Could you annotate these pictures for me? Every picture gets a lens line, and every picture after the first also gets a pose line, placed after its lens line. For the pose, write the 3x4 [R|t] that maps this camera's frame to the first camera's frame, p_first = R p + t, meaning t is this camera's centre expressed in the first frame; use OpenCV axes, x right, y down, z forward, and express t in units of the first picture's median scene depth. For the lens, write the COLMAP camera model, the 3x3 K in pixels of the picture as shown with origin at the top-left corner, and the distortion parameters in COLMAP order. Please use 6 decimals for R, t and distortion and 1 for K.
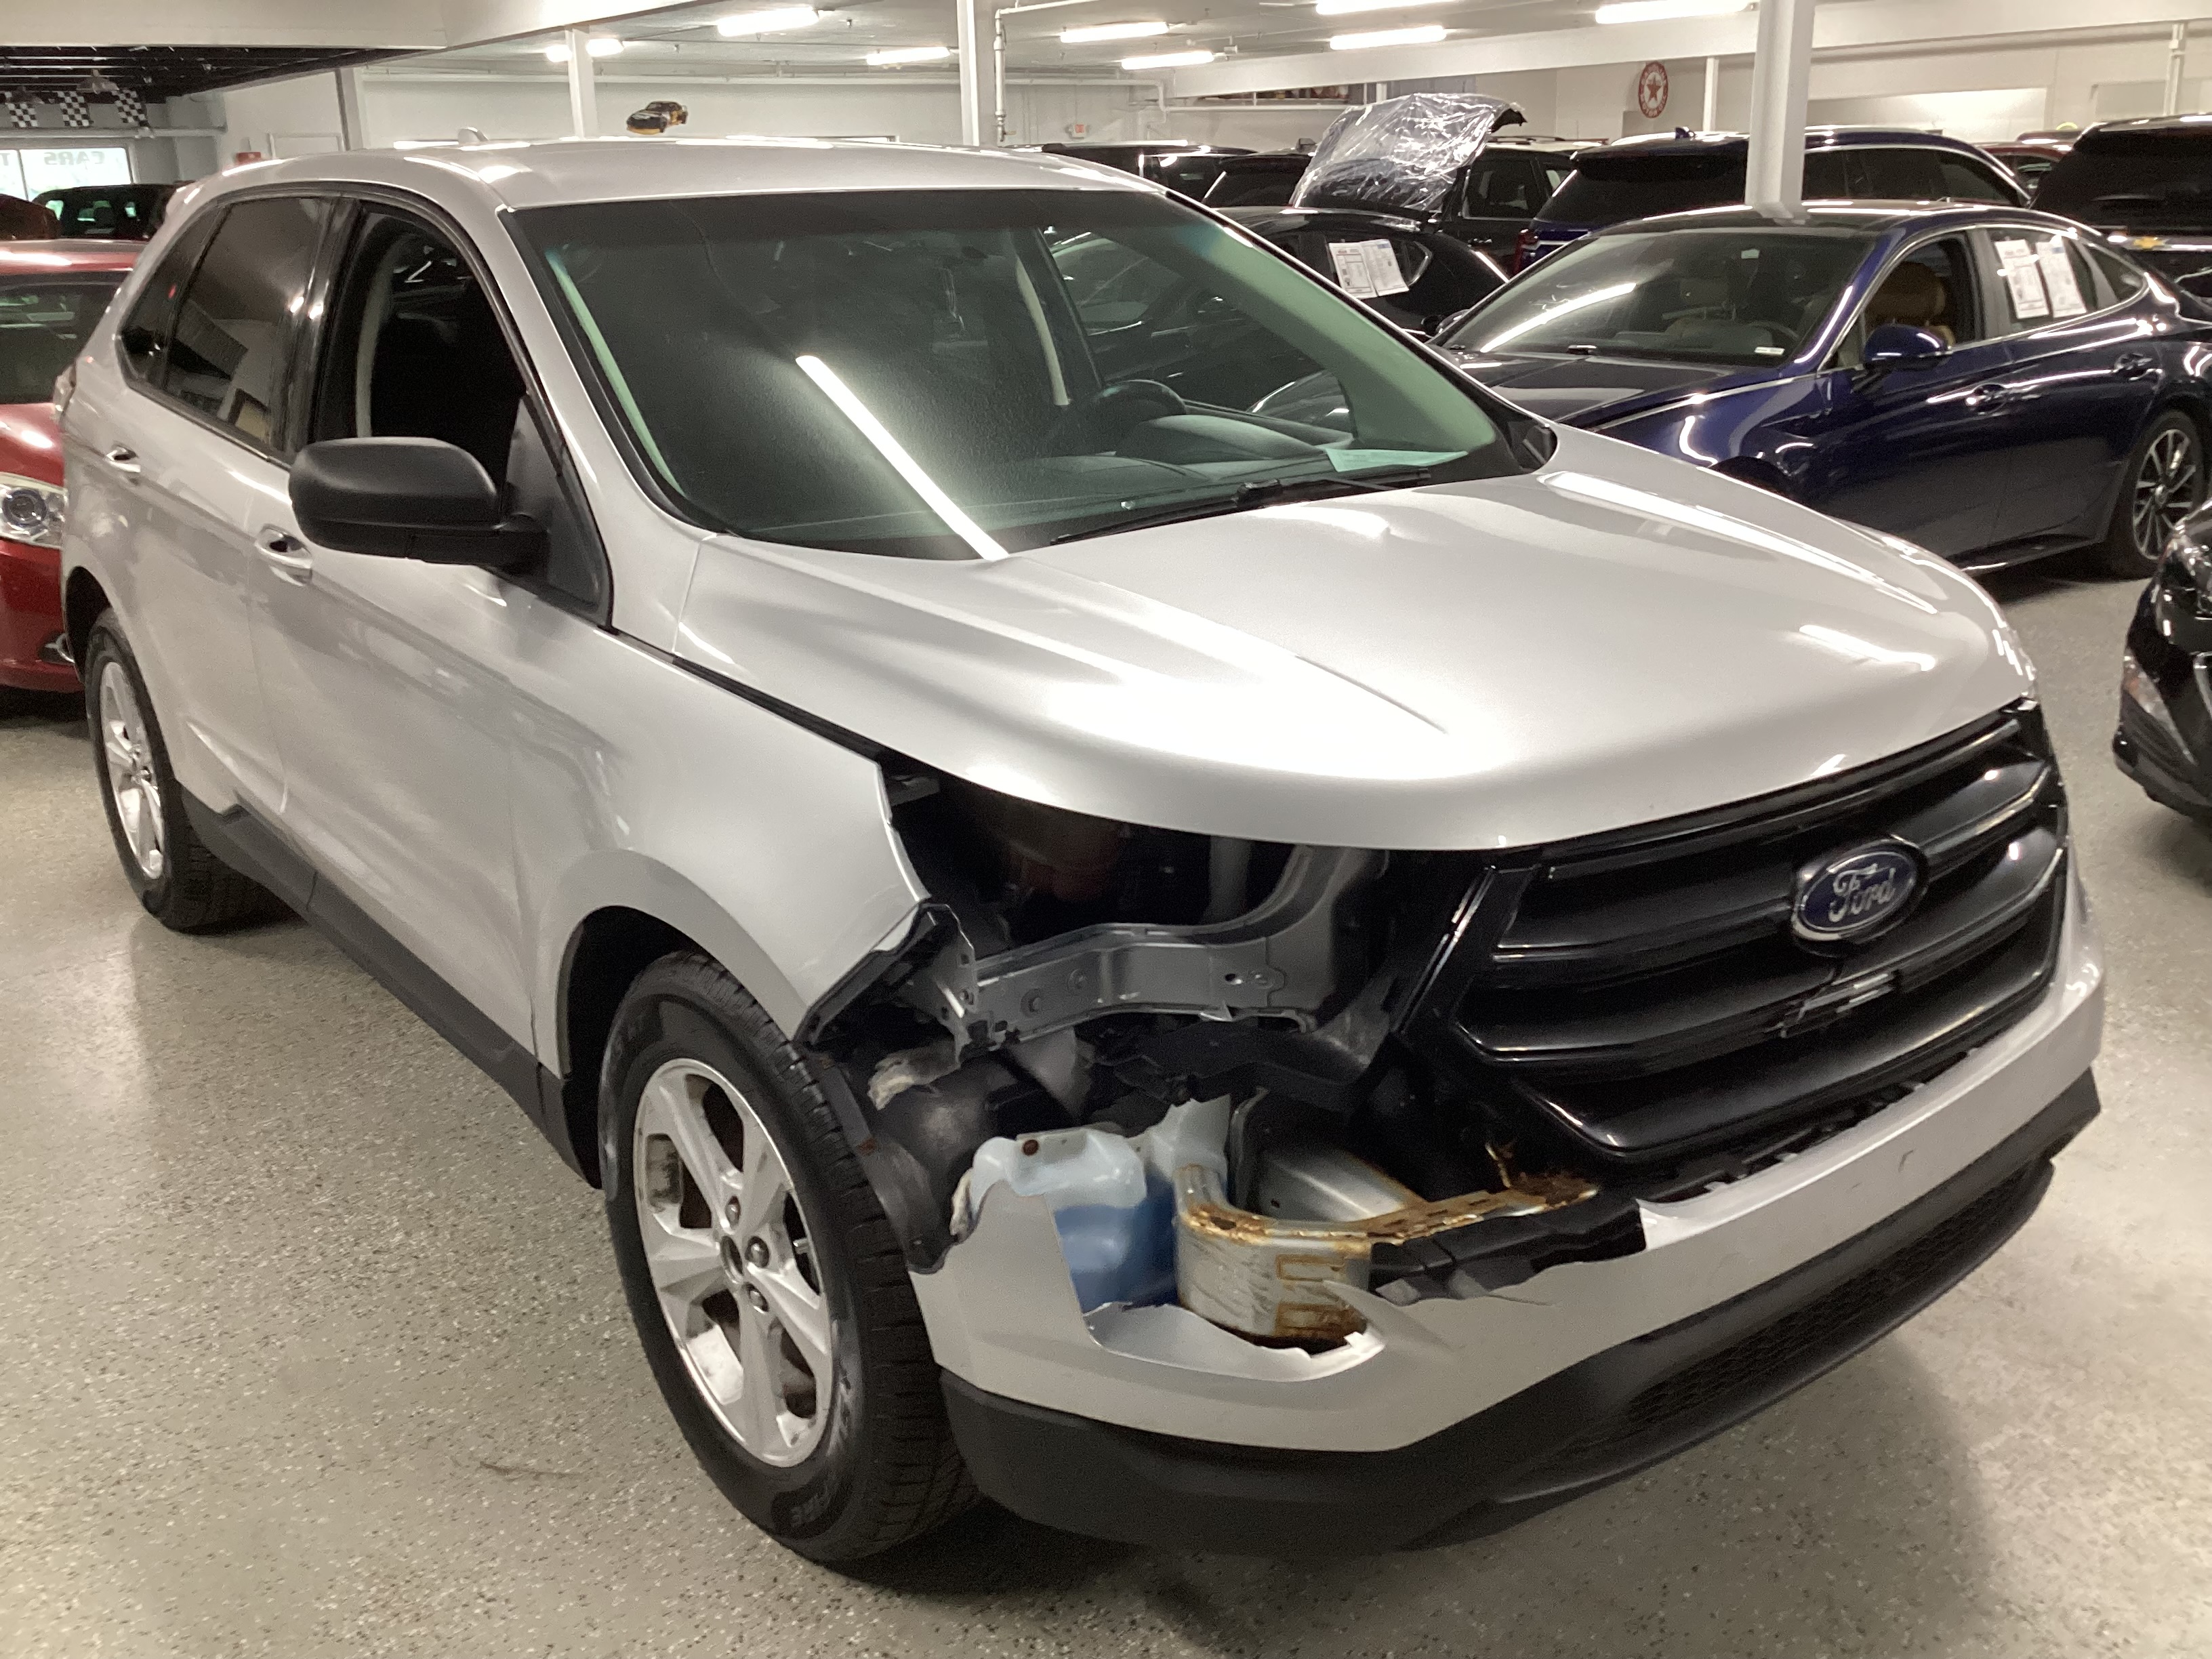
lens RADIAL K [[2189.9, 0, 1106.0], [0, 2189.9, 829.5], [0, 0, 1]] dist [0.163928, -0.370253]
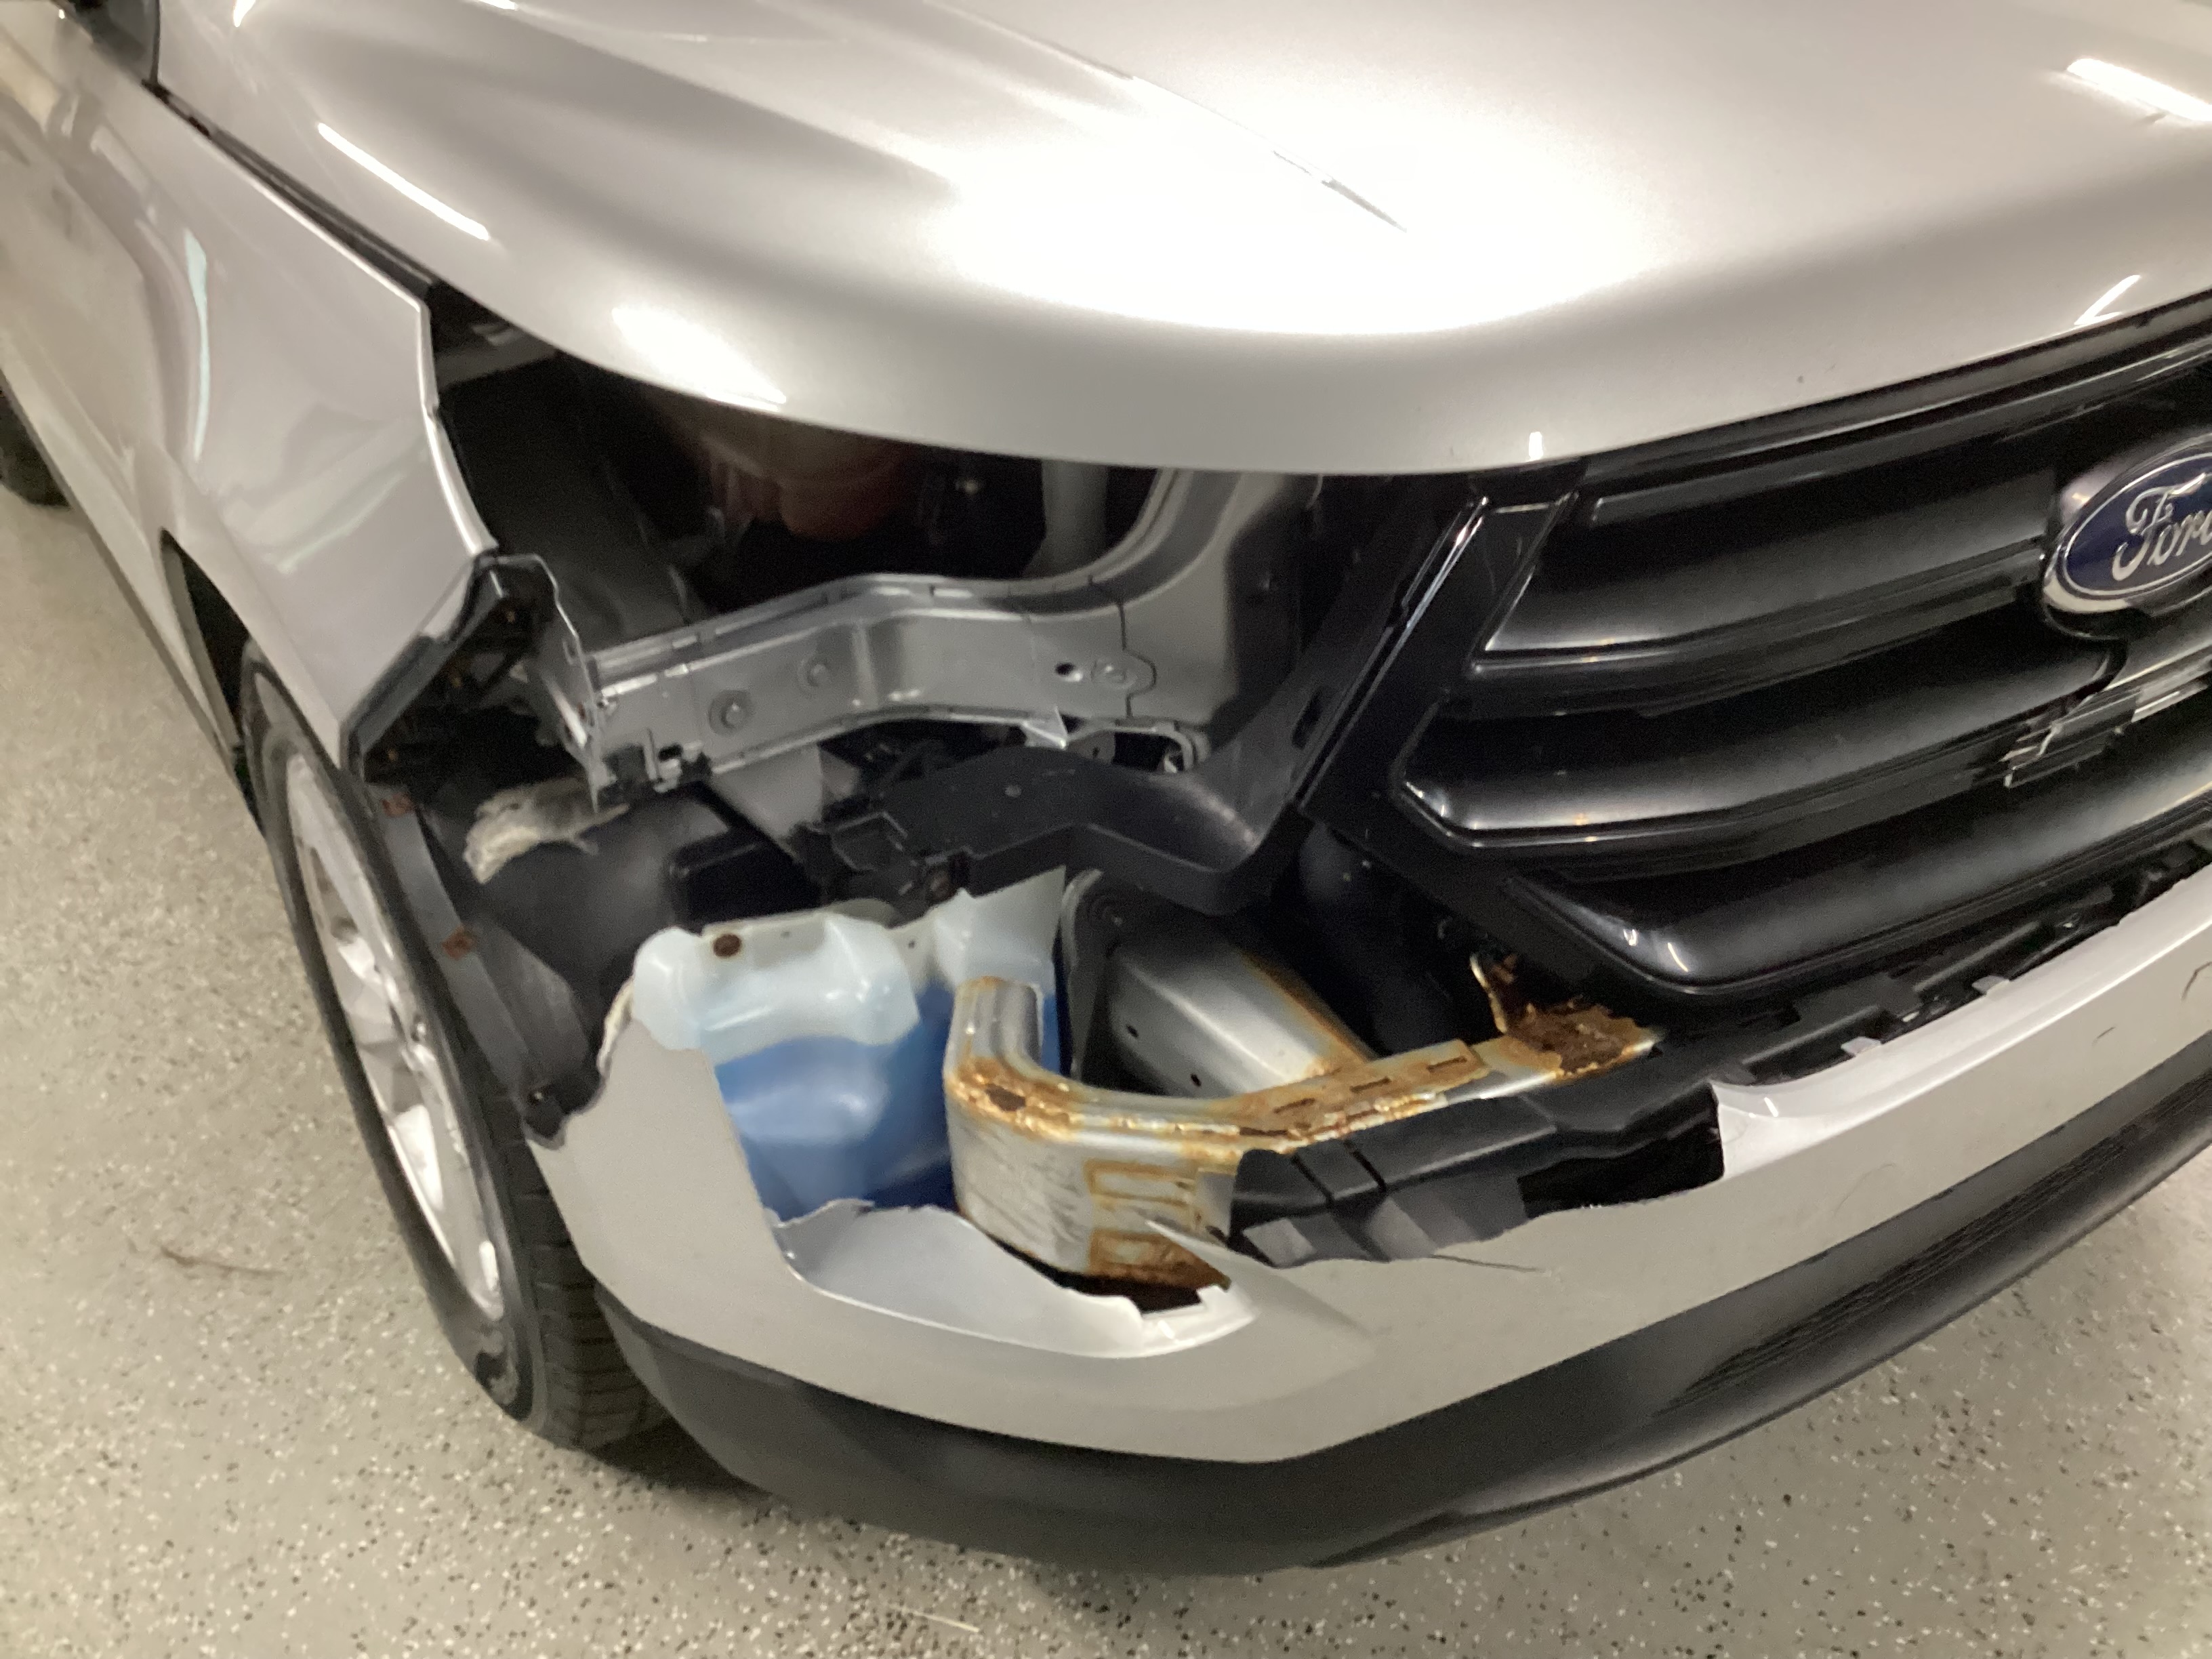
lens RADIAL K [[1947.2, 0, 1114.9], [0, 1947.2, 812.4], [0, 0, 1]] dist [0.085728, -0.171832]
pose [[0.993239, 0.022967, -0.113791, 0.134787], [0.004148, 0.972585, 0.232512, -0.019421], [0.116012, -0.231412, 0.965914, 0.482611]]
